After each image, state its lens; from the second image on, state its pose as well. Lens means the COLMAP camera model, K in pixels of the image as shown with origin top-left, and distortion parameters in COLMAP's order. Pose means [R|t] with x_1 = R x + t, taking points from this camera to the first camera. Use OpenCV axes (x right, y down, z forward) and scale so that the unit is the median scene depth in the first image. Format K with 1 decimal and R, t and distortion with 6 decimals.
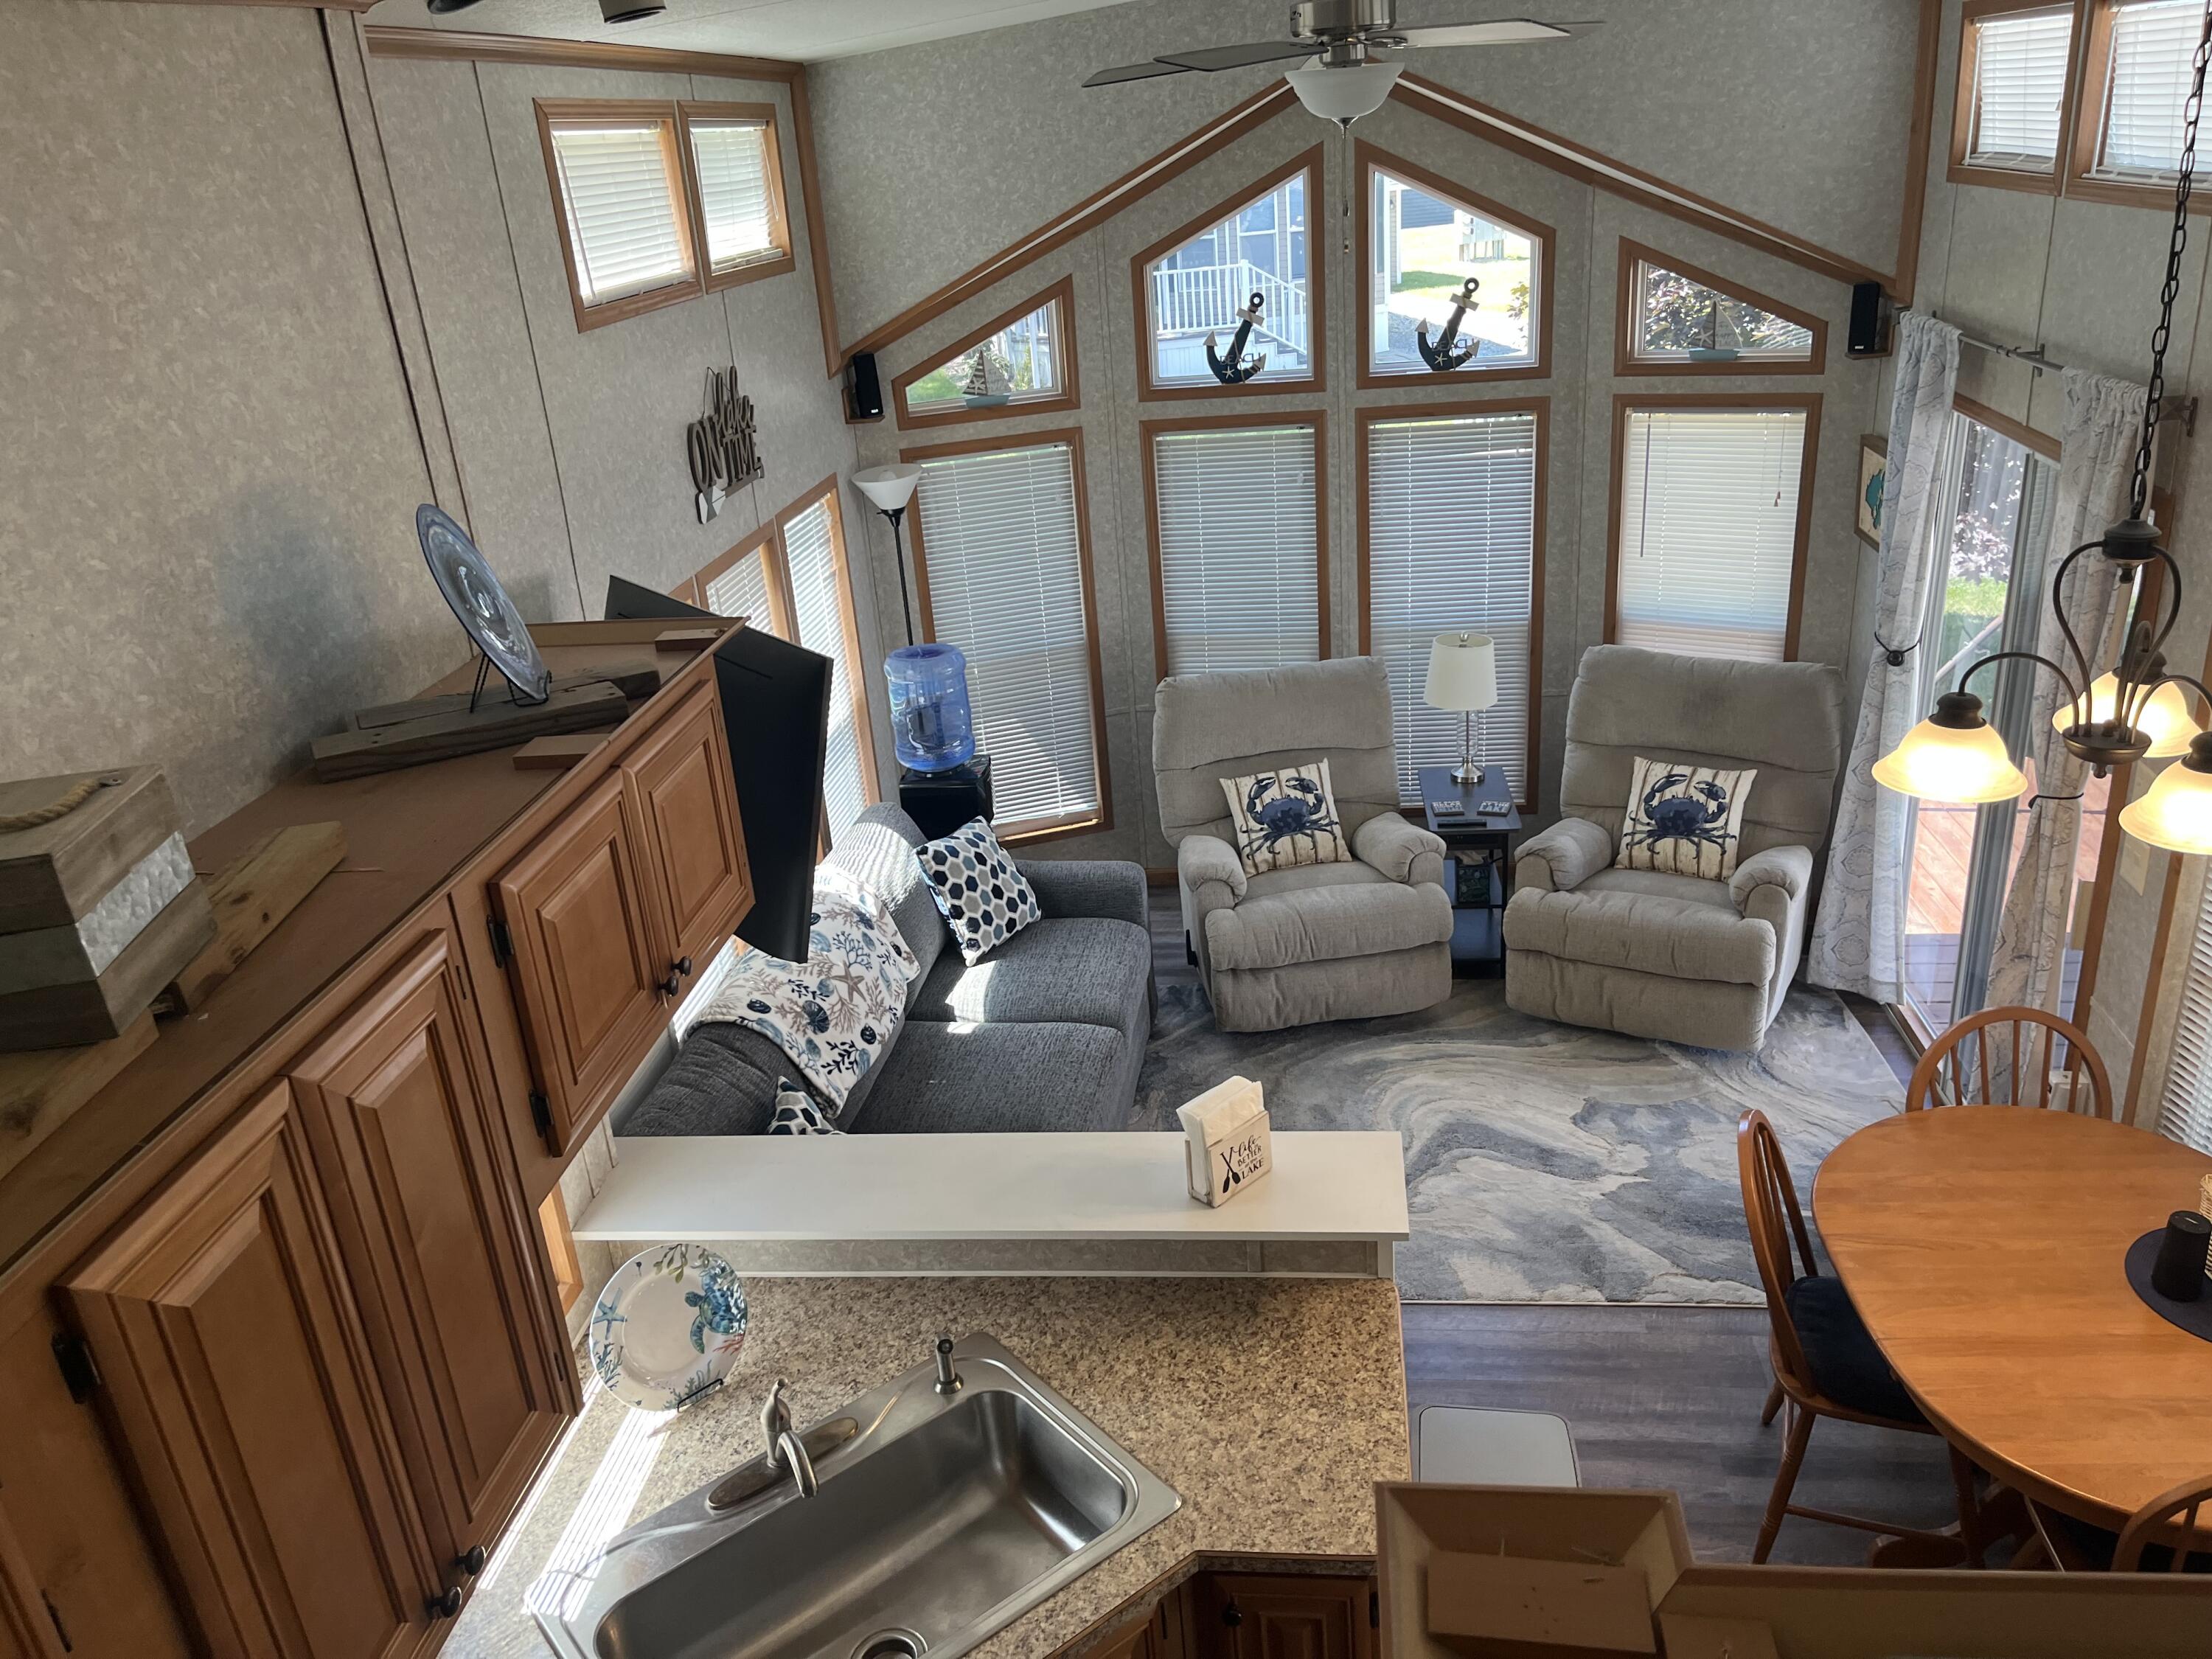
lens RADIAL K [[1682.3, 0, 1116.4], [0, 1682.3, 834.7], [0, 0, 1]] dist [0.080716, -0.110711]
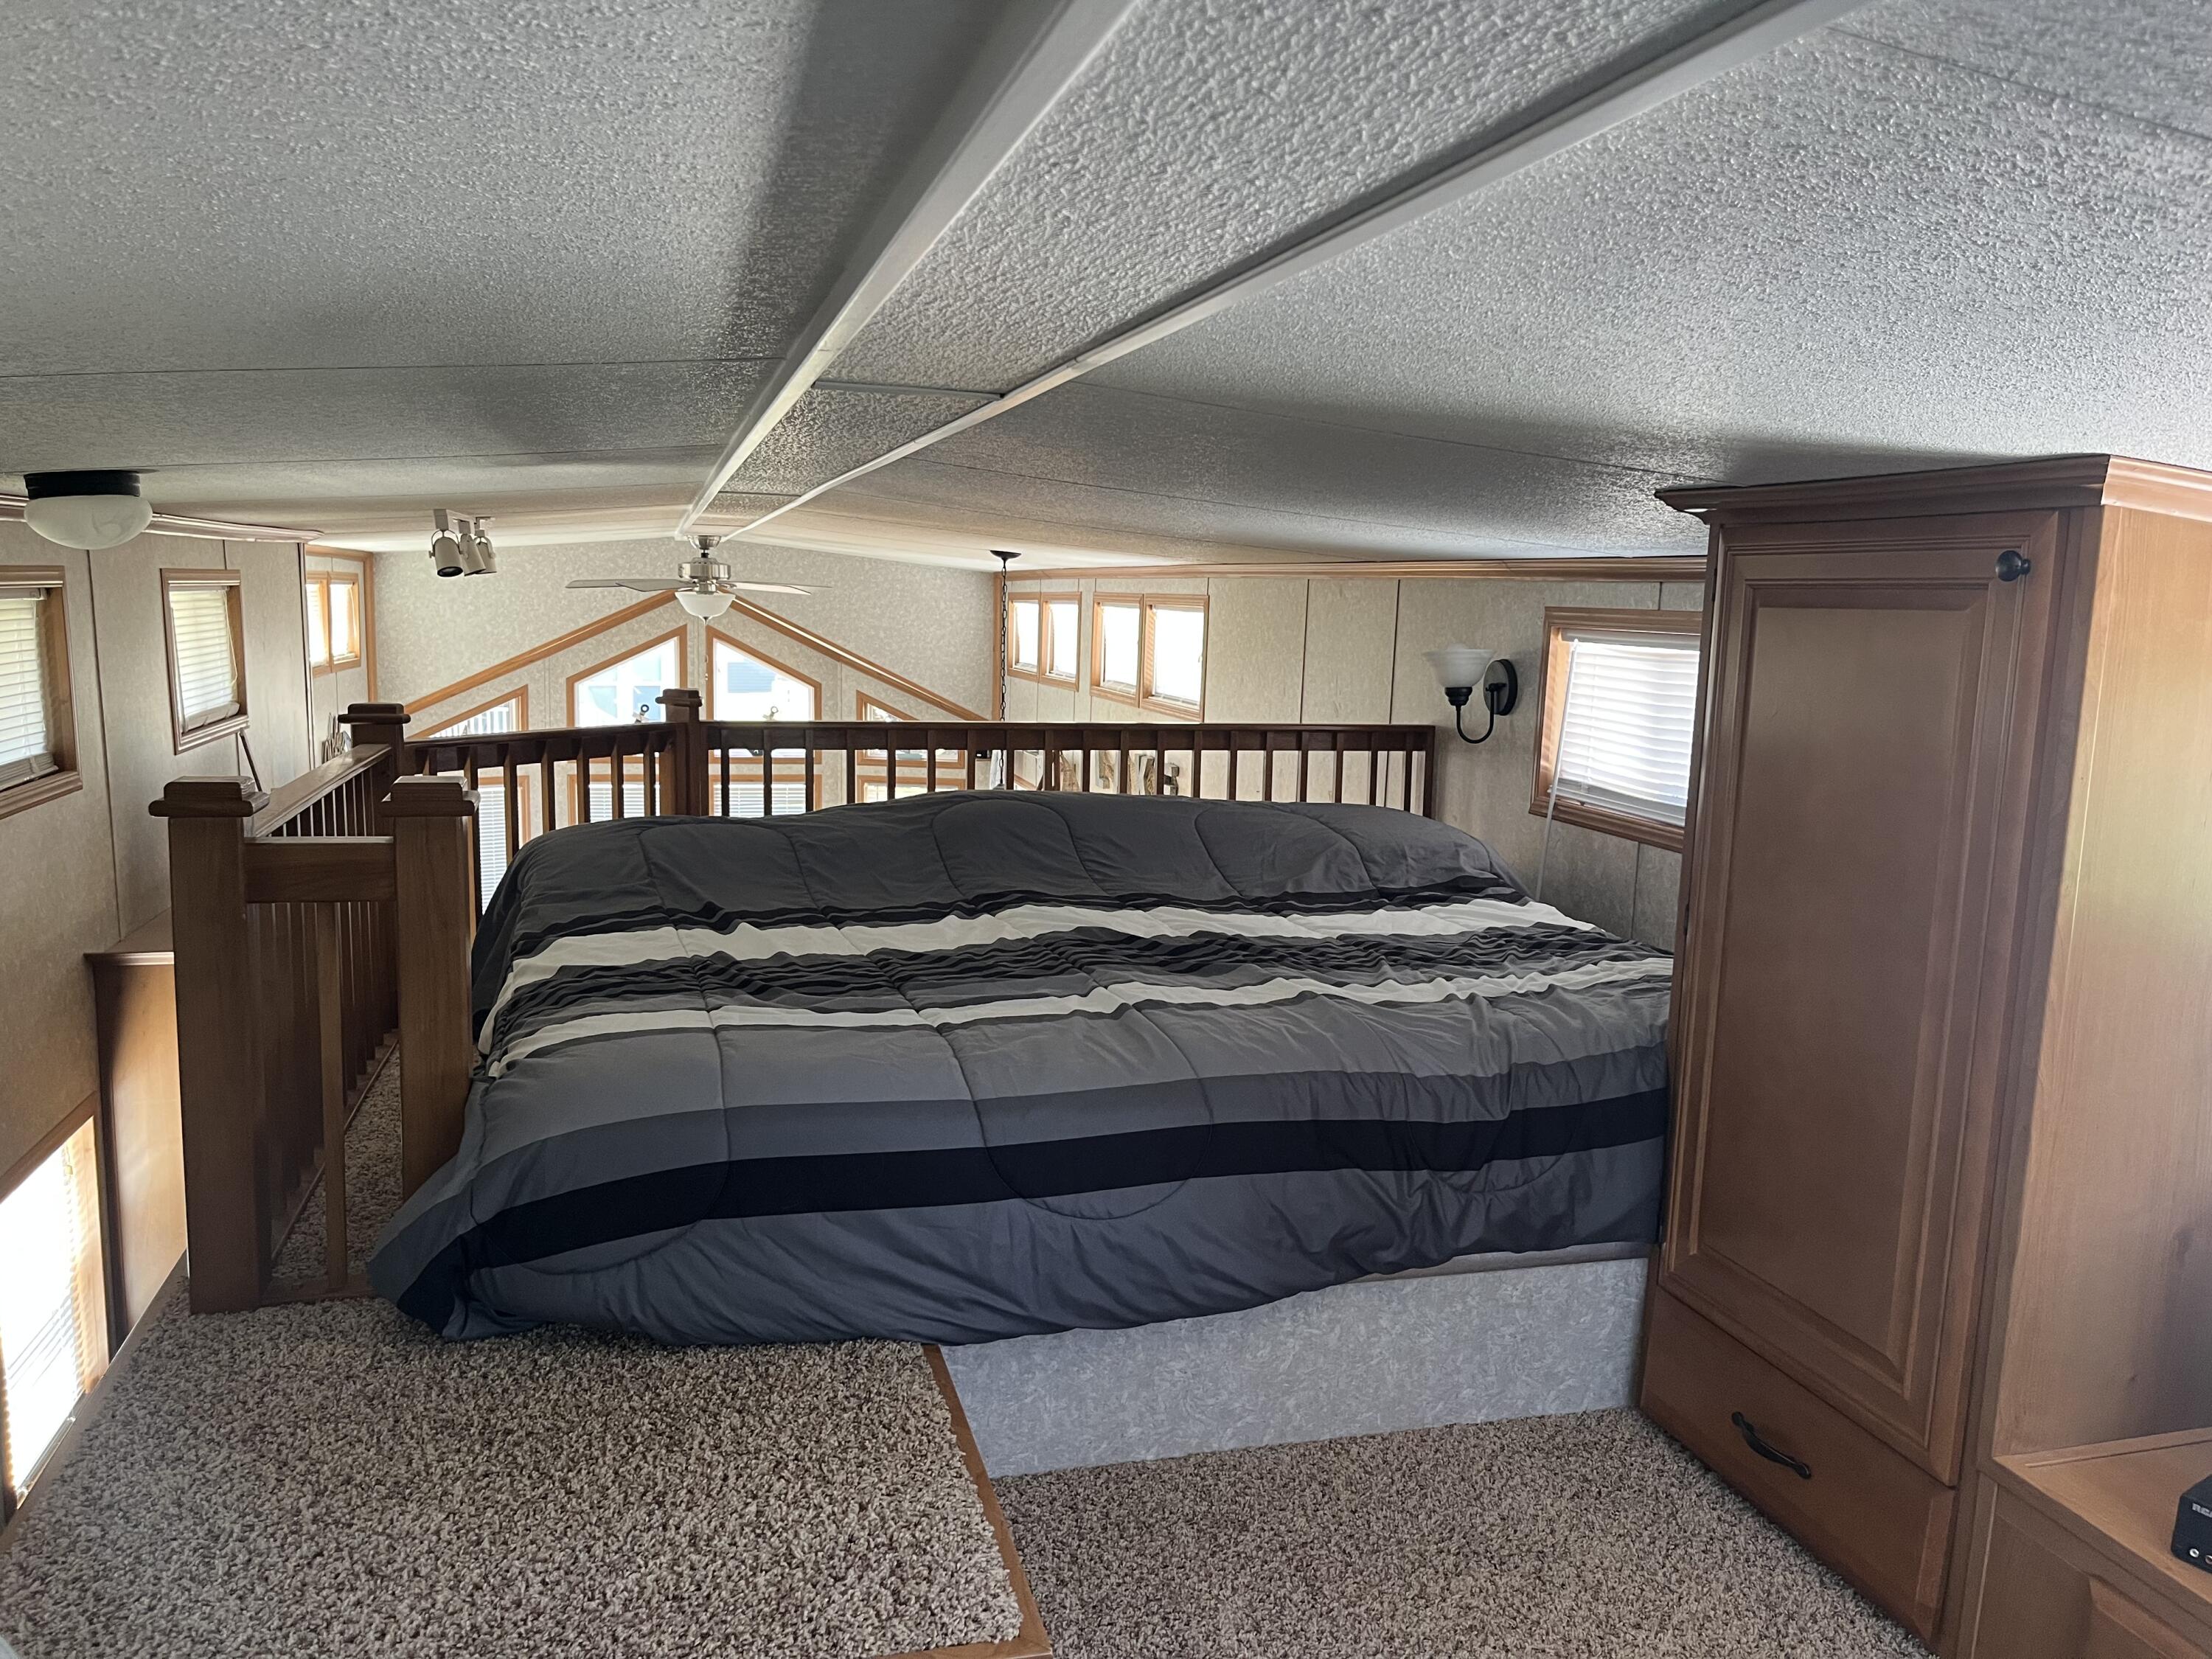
lens RADIAL K [[1682.3, 0, 1116.4], [0, 1682.3, 834.7], [0, 0, 1]] dist [0.080716, -0.110711]
pose [[0.924863, 0.046348, 0.377466, -0.123072], [0.055263, 0.965632, -0.253972, 0.281293], [-0.376265, 0.255749, 0.890515, -0.696071]]
